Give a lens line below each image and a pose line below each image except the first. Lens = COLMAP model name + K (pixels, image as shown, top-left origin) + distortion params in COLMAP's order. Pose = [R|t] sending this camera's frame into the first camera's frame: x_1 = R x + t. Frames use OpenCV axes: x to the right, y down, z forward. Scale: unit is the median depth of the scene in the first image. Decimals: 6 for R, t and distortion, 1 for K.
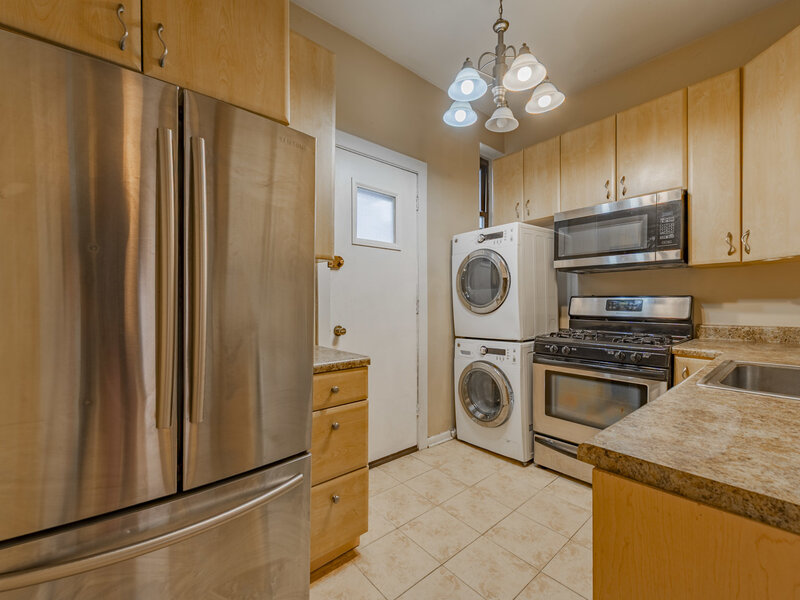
lens RADIAL K [[349.4, 0, 400.0], [0, 349.4, 300.0], [0, 0, 1]] dist [0.000452, 0.000103]
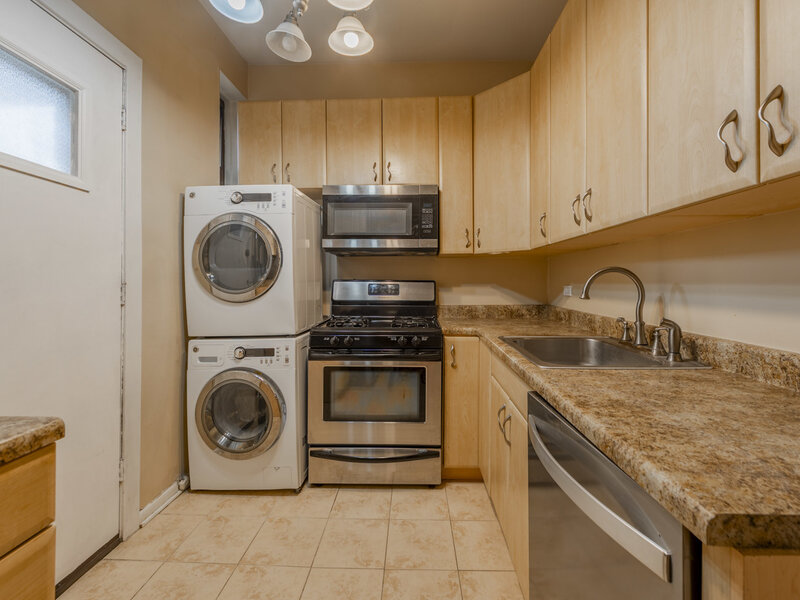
lens RADIAL K [[353.1, 0, 402.6], [0, 353.1, 280.4], [0, 0, 1]] dist [0.007275, -0.000529]
pose [[0.663963, 0.012683, 0.747658, -0.093431], [-0.006311, 0.999916, -0.011357, 0.000548], [-0.747739, 0.002822, 0.663987, 0.285813]]
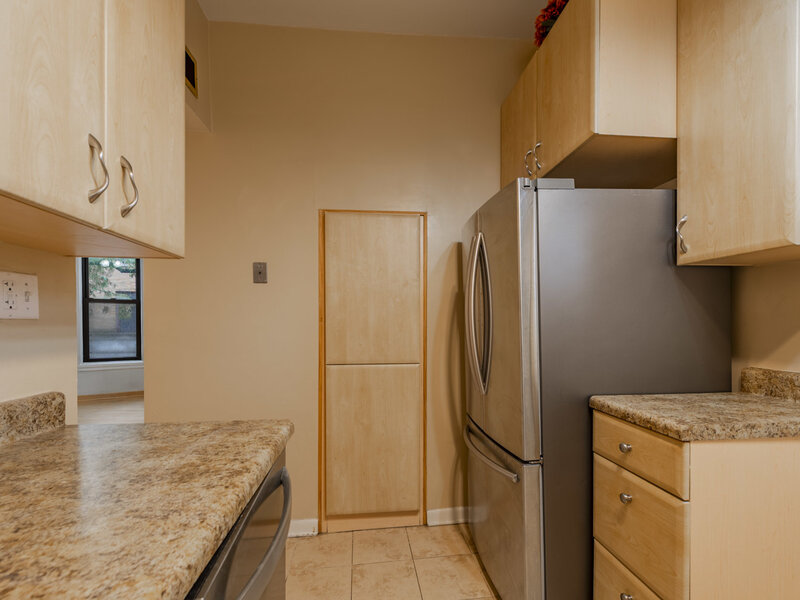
lens RADIAL K [[349.4, 0, 400.0], [0, 349.4, 300.0], [0, 0, 1]] dist [0.000452, 0.000103]
pose [[-0.550969, -0.058263, -0.832490, 0.447386], [0.002334, 0.997448, -0.071353, -0.000495], [0.834523, -0.041257, -0.549427, 0.647728]]
